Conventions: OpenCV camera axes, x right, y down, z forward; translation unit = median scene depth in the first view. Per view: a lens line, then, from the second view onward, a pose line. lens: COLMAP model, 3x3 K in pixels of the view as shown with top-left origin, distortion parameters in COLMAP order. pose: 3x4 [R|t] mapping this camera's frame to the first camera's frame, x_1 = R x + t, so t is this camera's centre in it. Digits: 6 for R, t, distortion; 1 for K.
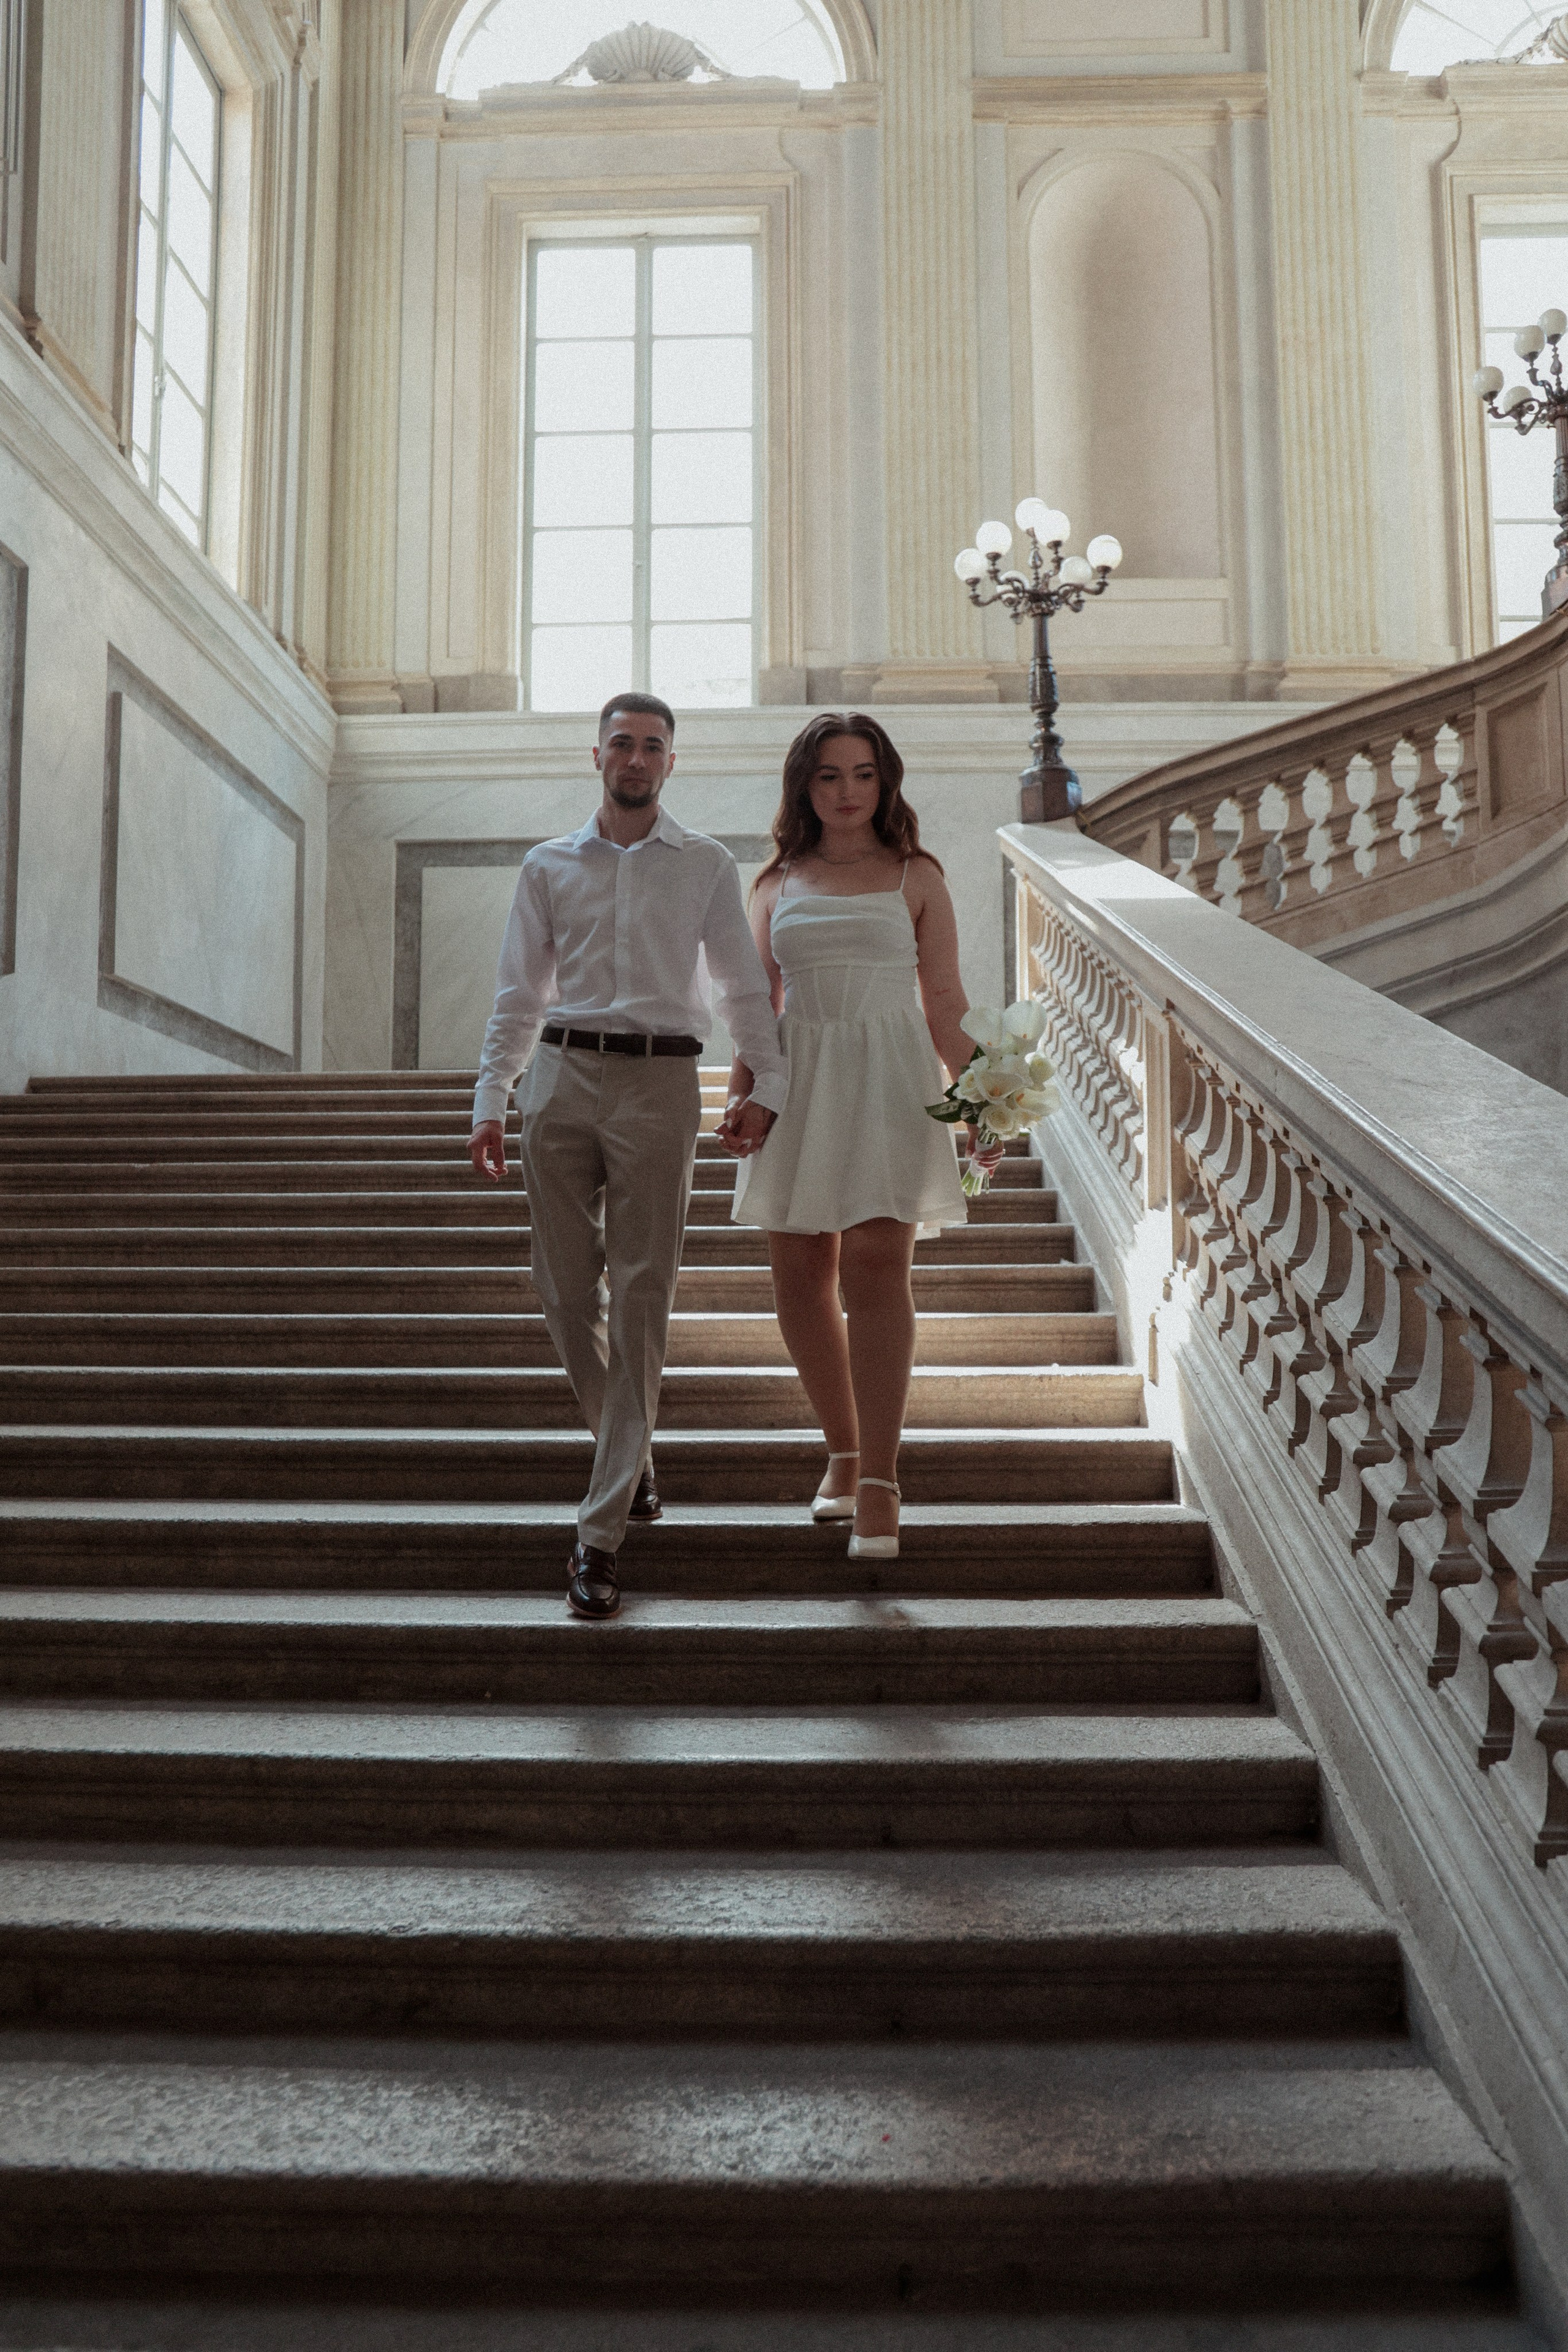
lens RADIAL K [[1862.2, 0, 788.7], [0, 1862.2, 1188.4], [0, 0, 1]] dist [-0.106557, 0.083626]
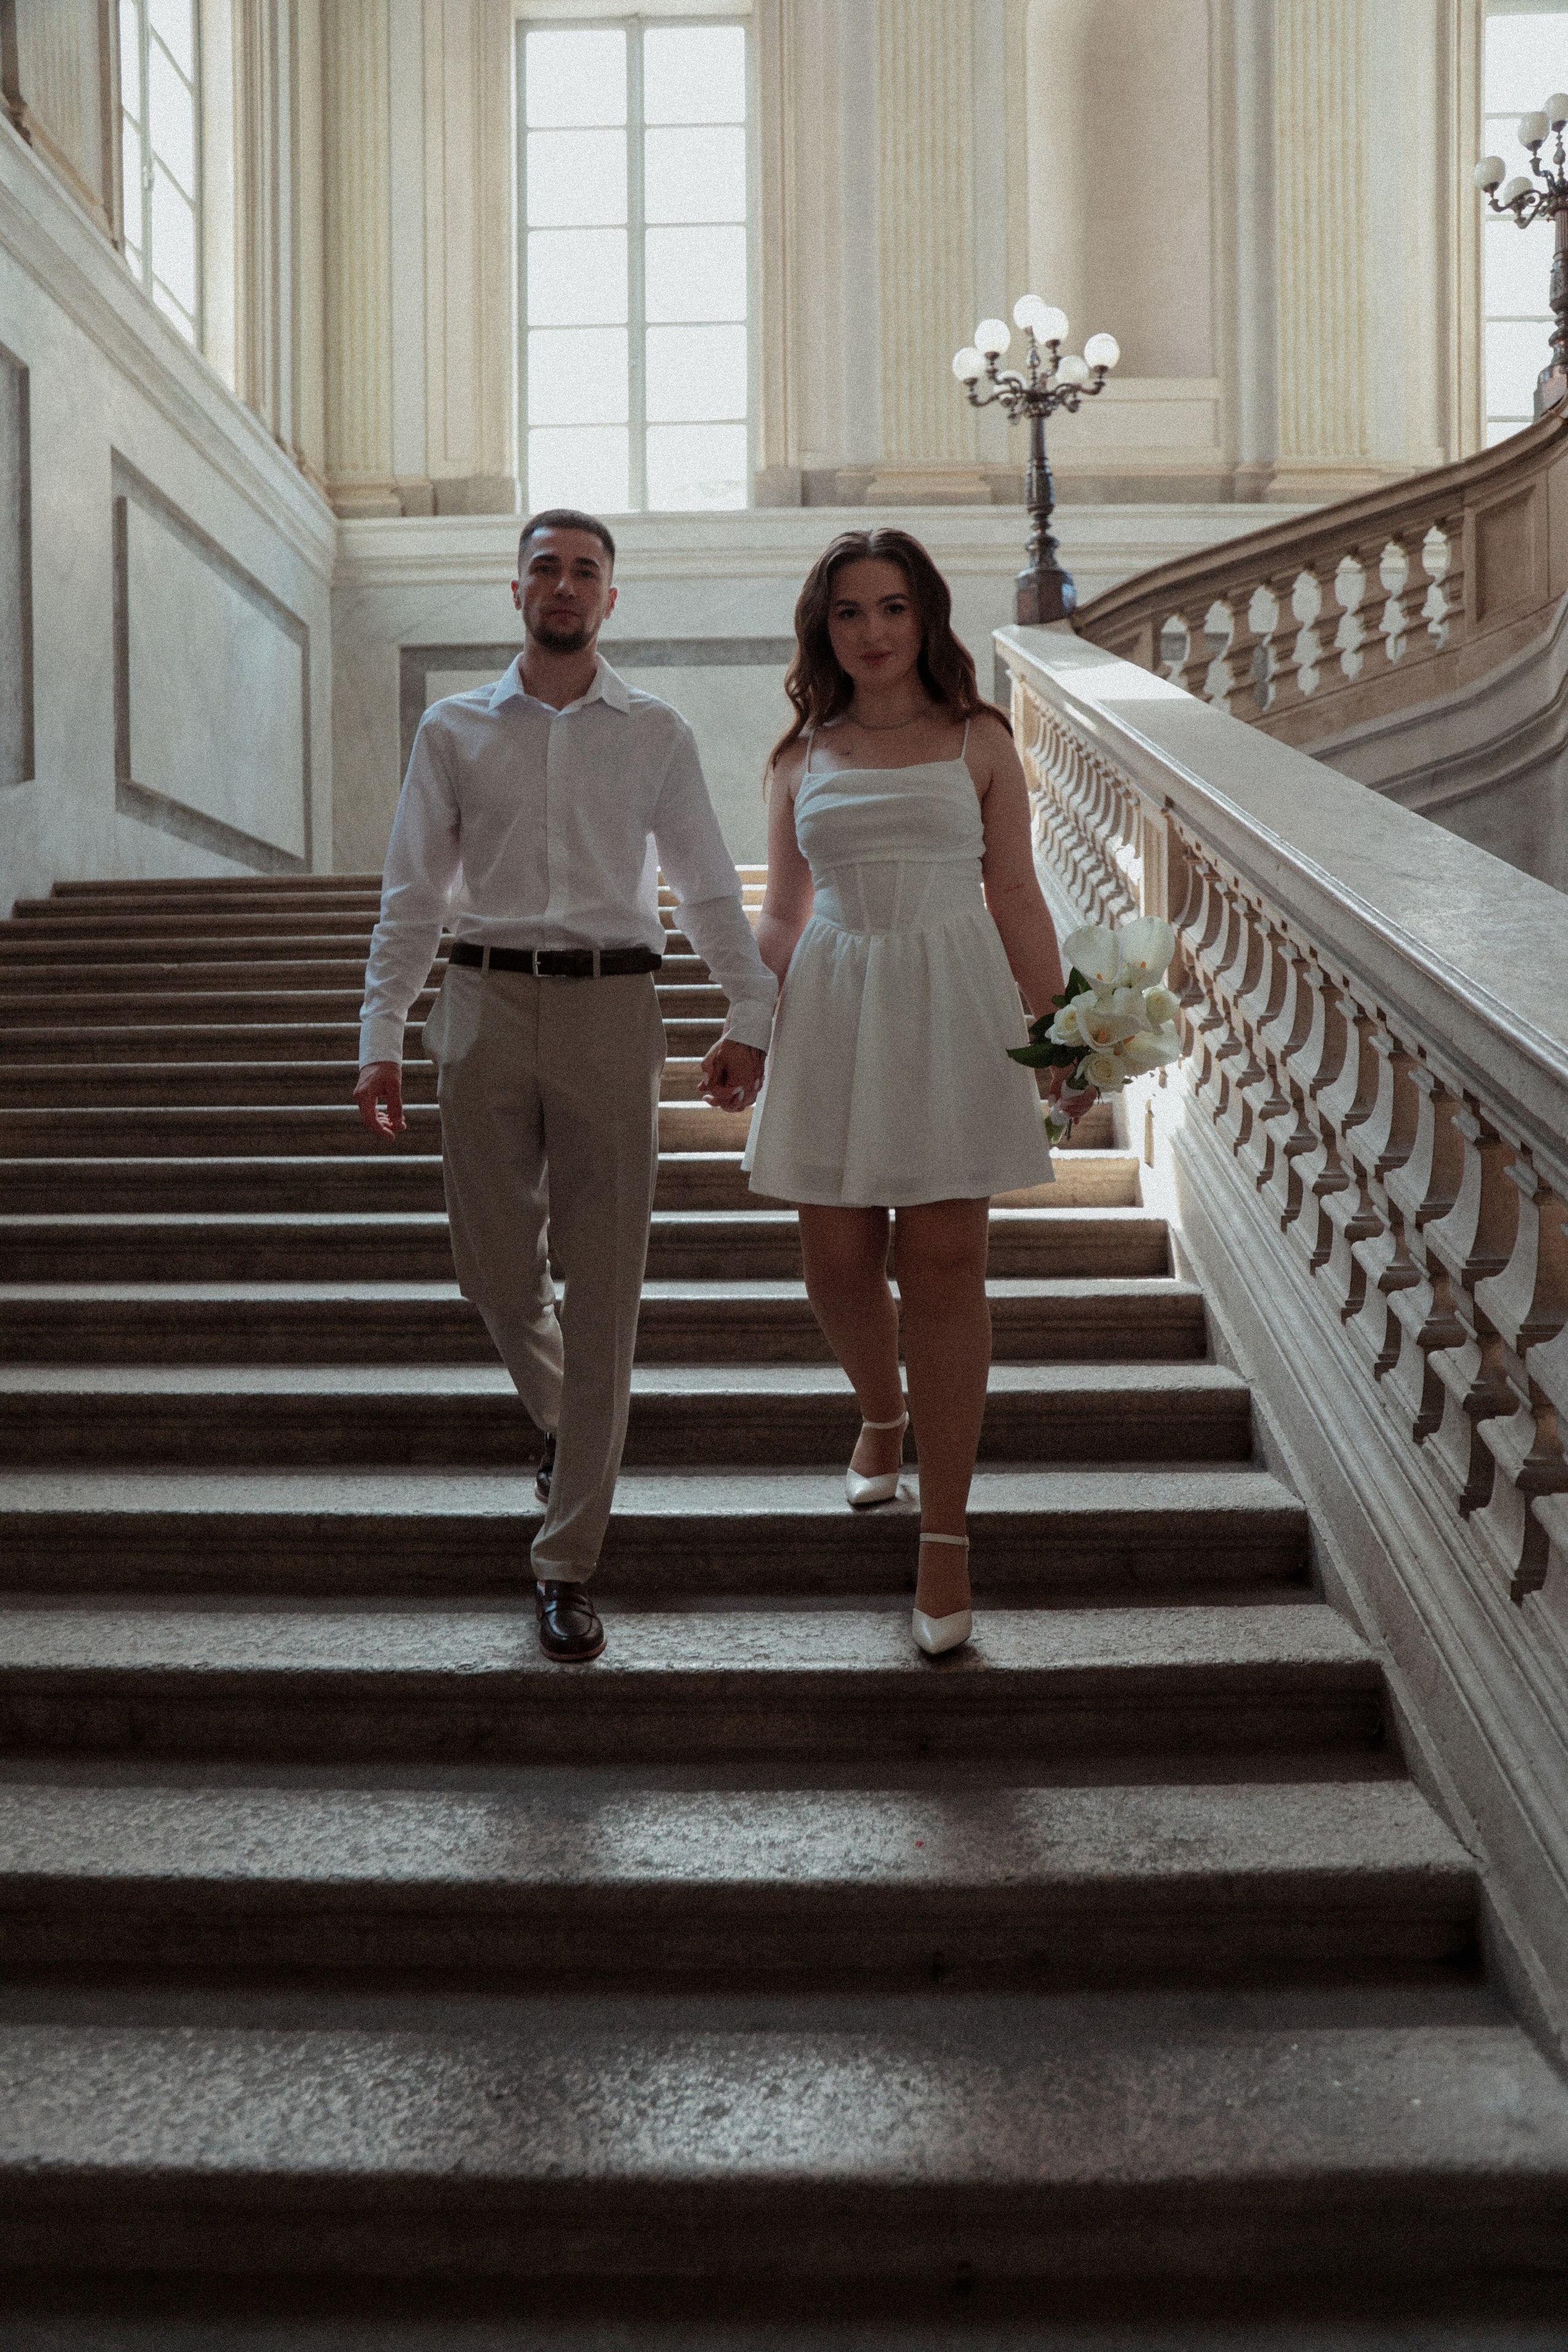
lens RADIAL K [[1793.9, 0, 790.1], [0, 1793.9, 1189.0], [0, 0, 1]] dist [-0.104545, 0.080748]
pose [[0.999935, -0.005623, 0.009922, -0.011491], [0.004479, 0.993728, 0.111739, 0.002297], [-0.010488, -0.111687, 0.993688, -0.007545]]
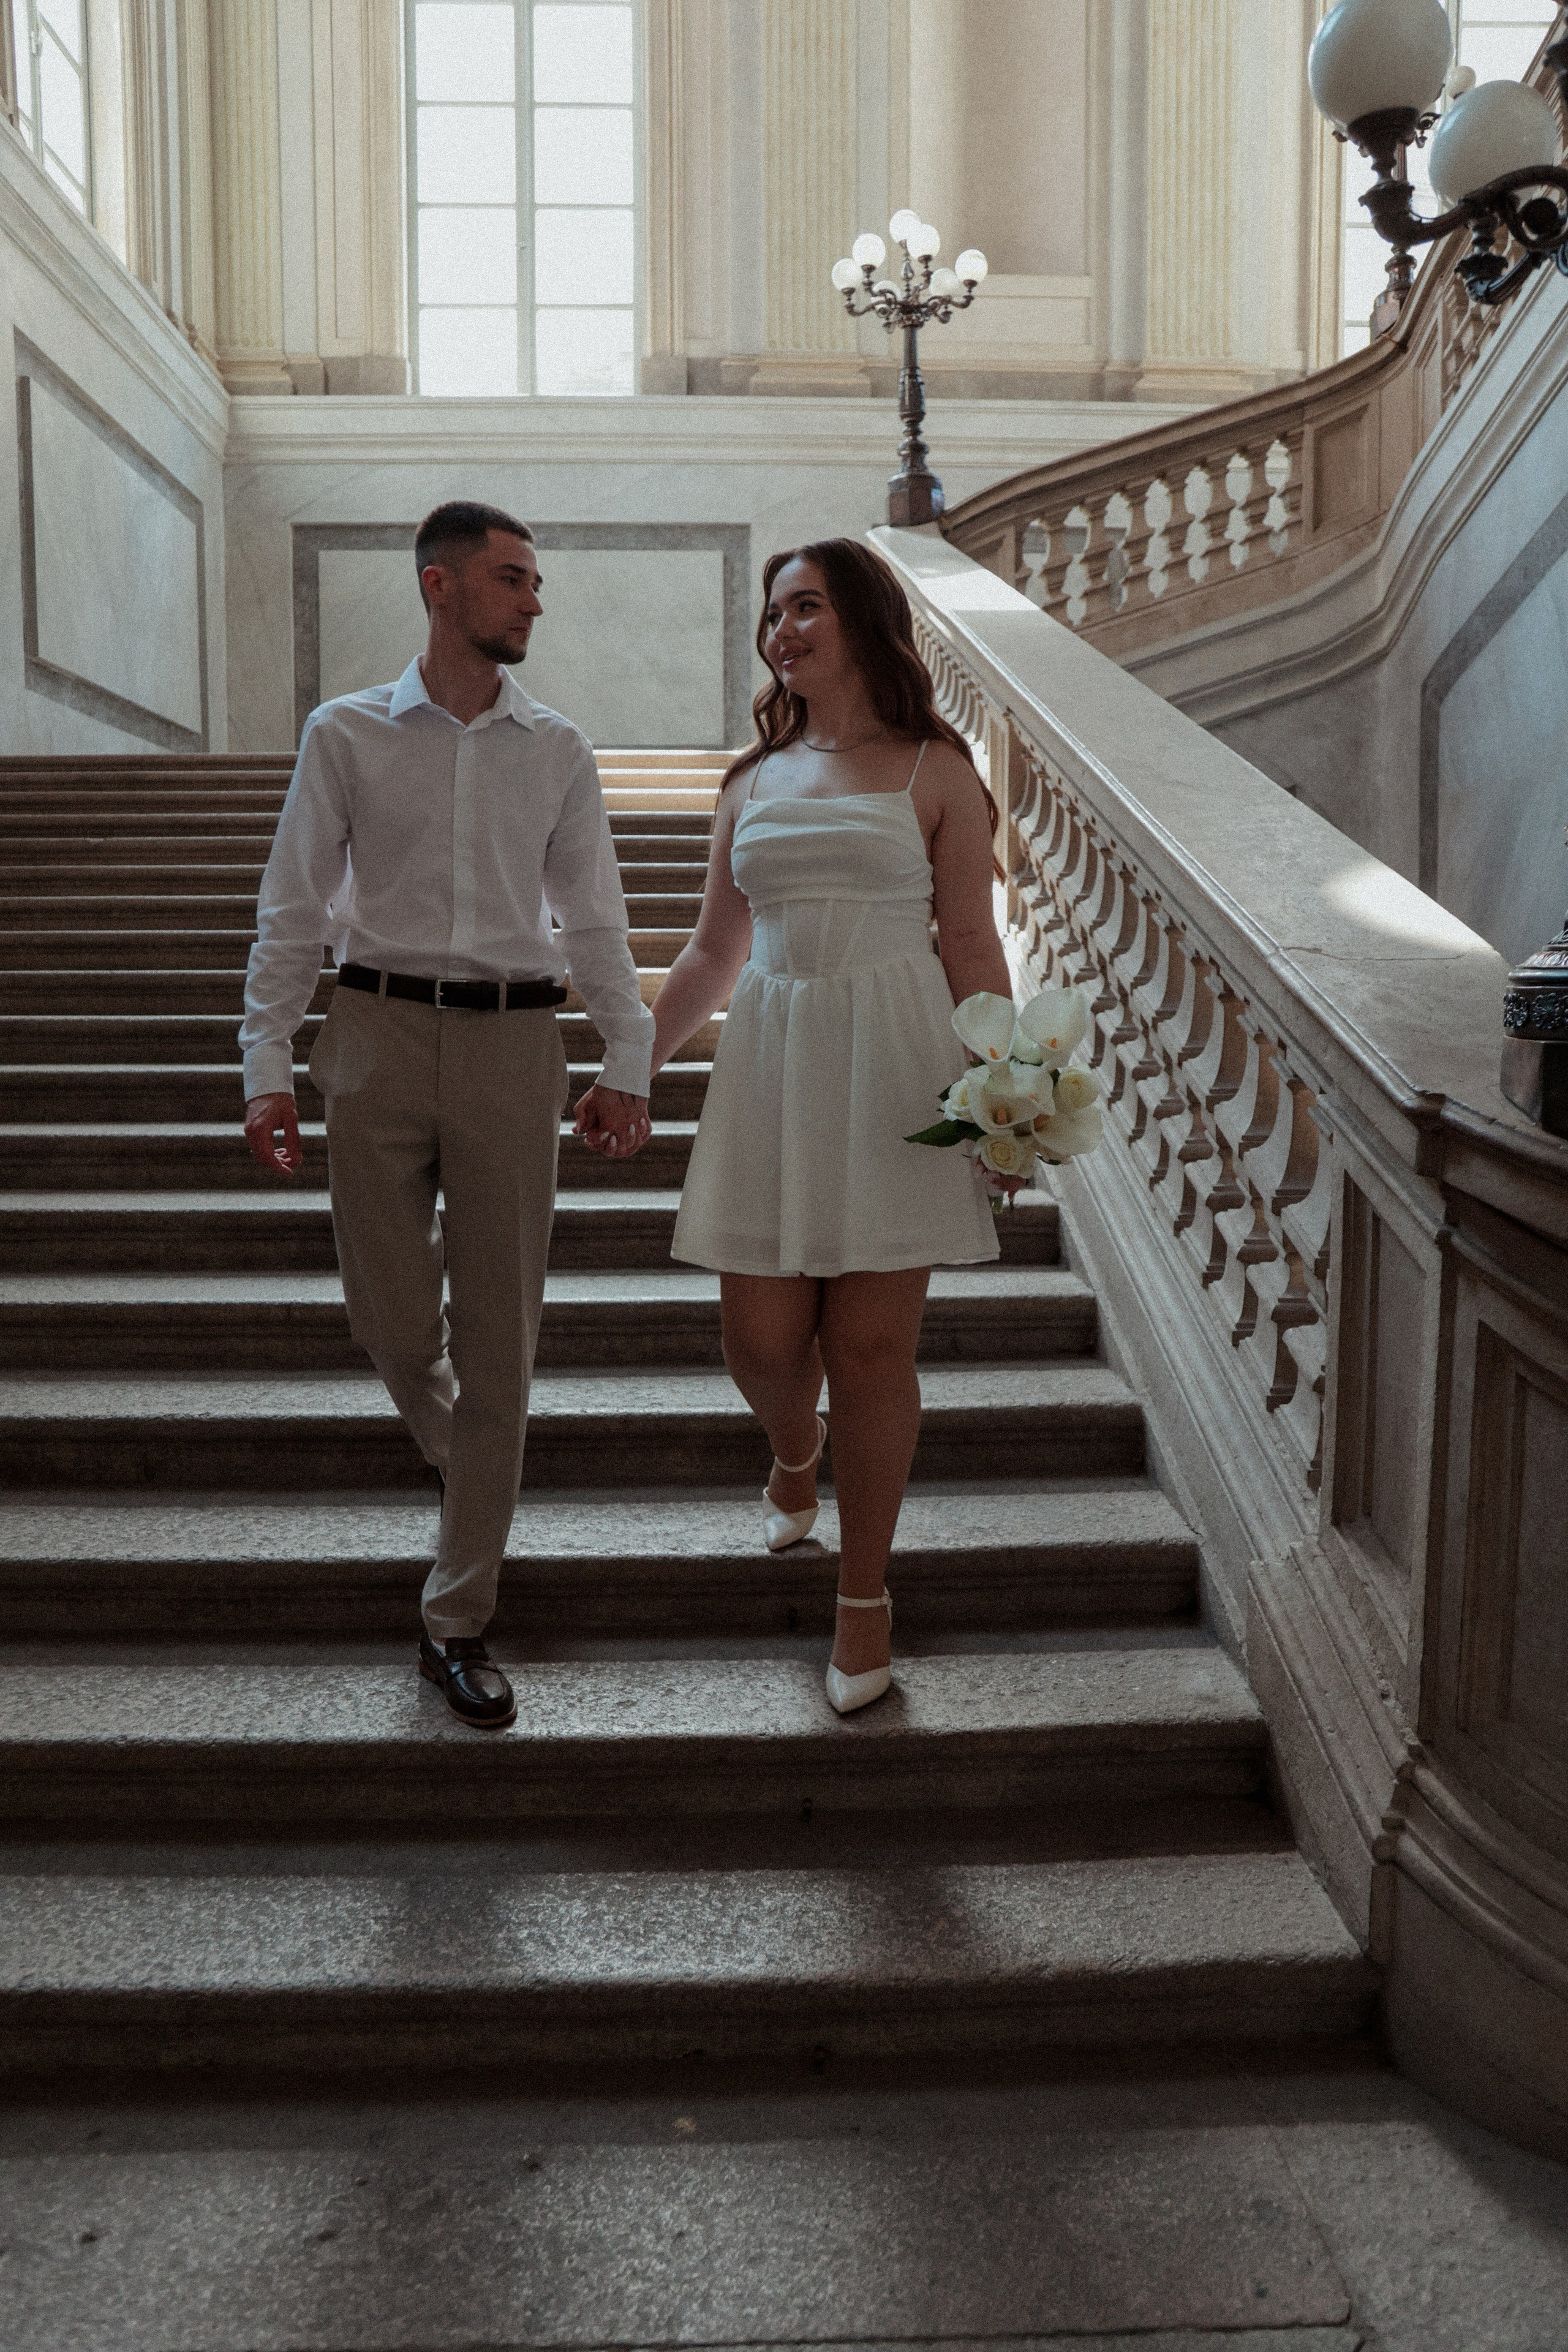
lens RADIAL K [[1873.8, 0, 784.0], [0, 1873.8, 1176.0], [0, 0, 1]] dist [-0.091846, 0.093250]
pose [[0.997524, -0.005075, 0.070143, -0.015438], [-0.006637, 0.986147, 0.165743, -0.000145], [-0.070013, -0.165798, 0.983671, -0.139910]]
